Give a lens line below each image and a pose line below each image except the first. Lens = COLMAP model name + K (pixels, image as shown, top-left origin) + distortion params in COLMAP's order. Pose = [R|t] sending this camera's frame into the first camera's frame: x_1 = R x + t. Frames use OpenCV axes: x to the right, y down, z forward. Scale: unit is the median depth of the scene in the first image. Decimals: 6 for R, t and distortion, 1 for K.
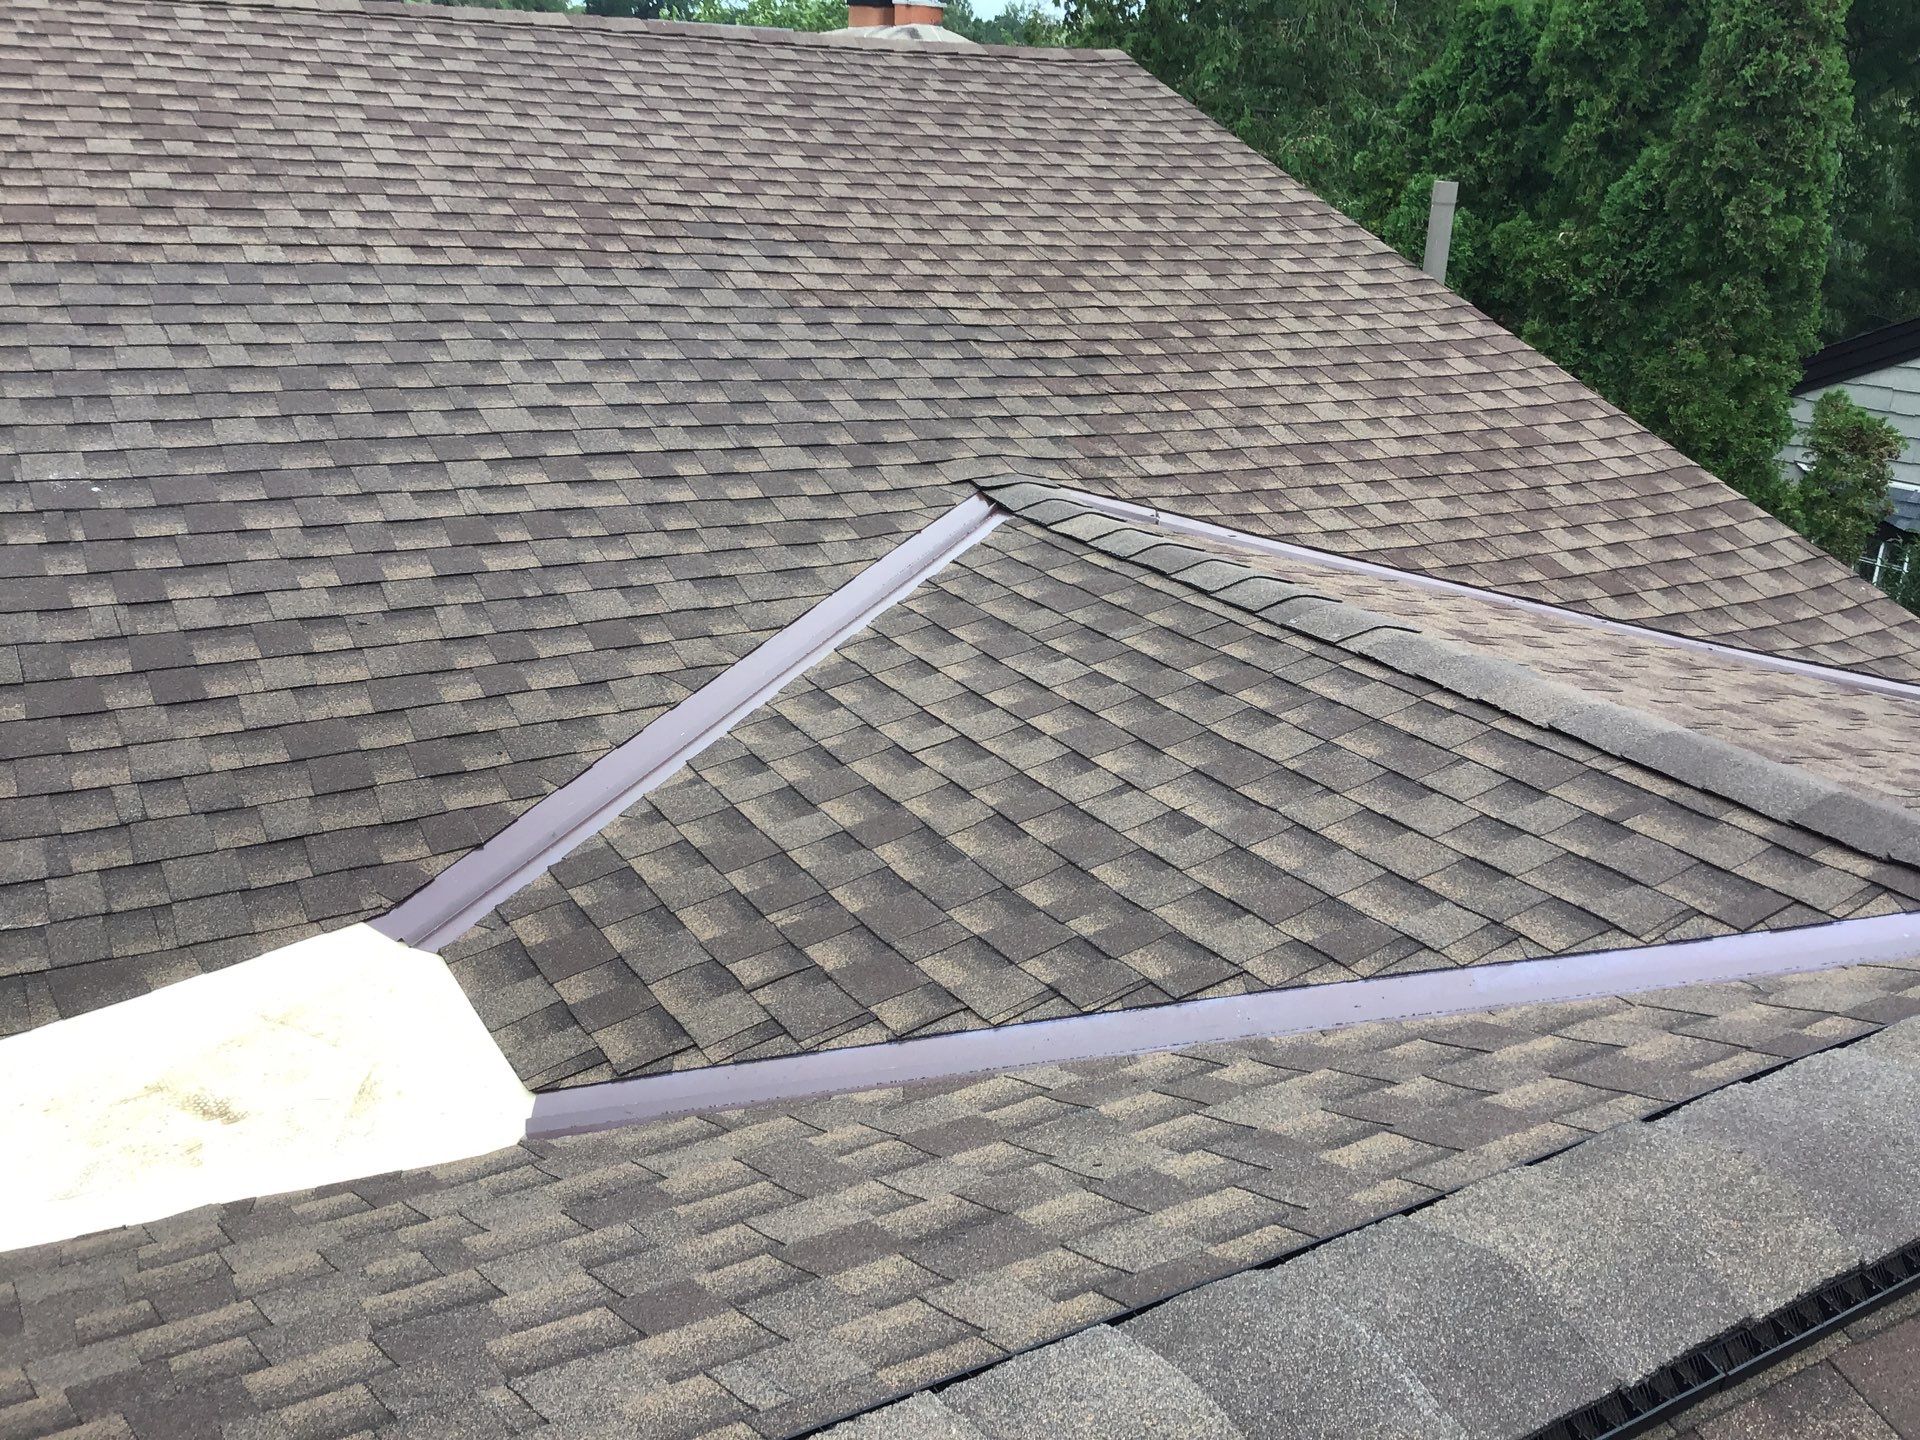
lens RADIAL K [[1735.8, 0, 967.0], [0, 1735.8, 731.8], [0, 0, 1]] dist [0.088298, -0.147682]
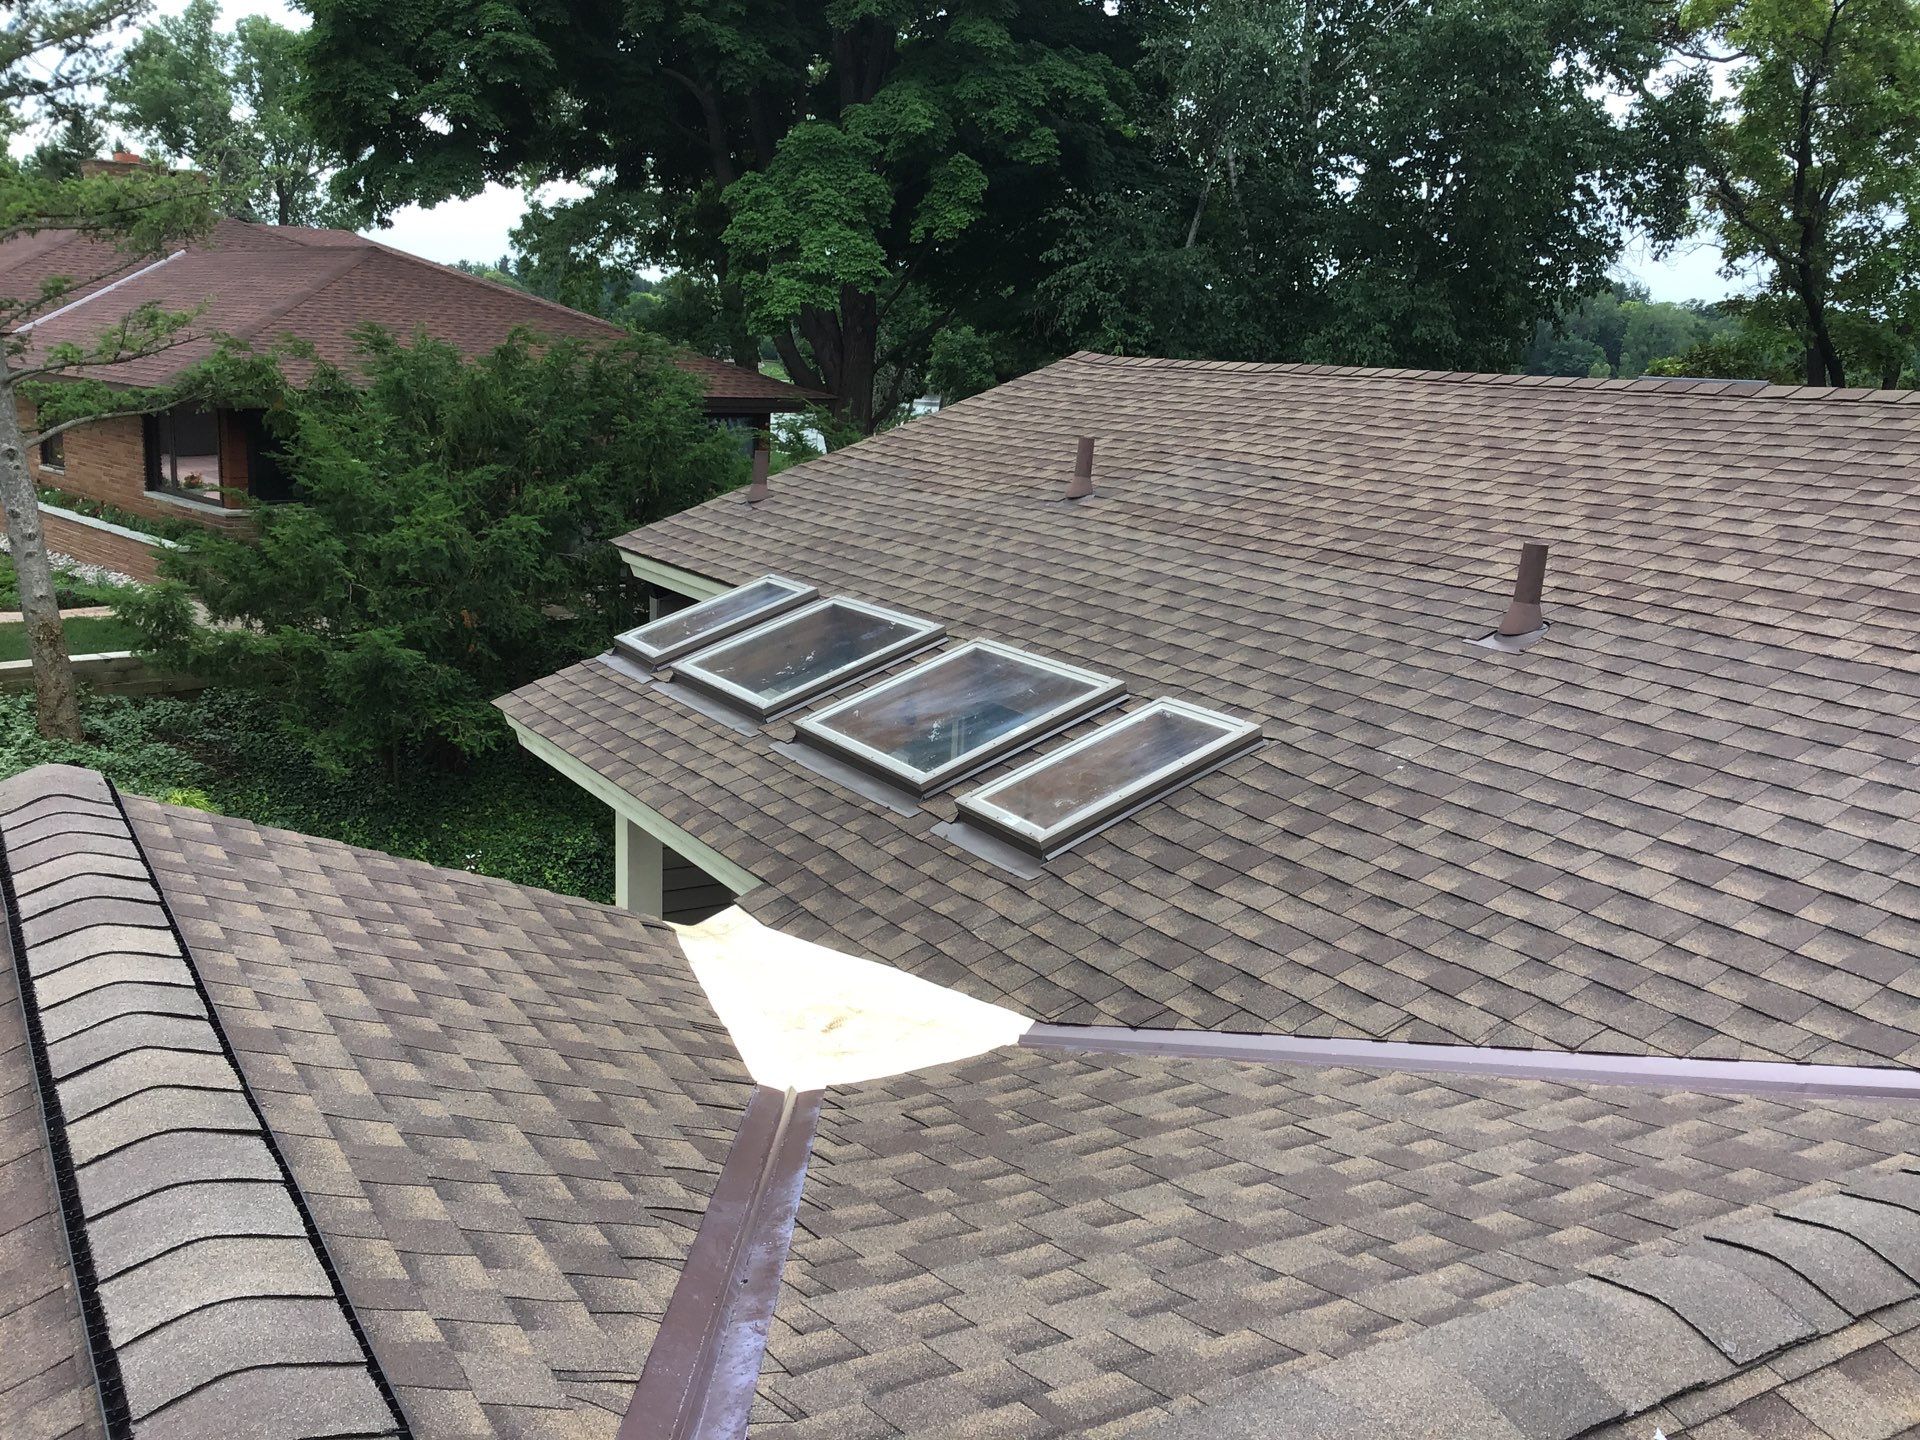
lens RADIAL K [[1735.8, 0, 976.4], [0, 1735.8, 730.2], [0, 0, 1]] dist [0.088298, -0.147682]
pose [[-0.021720, 0.164187, -0.986190, 0.985070], [-0.375245, 0.912967, 0.160261, -0.305702], [0.926671, 0.373543, 0.041780, 0.751742]]
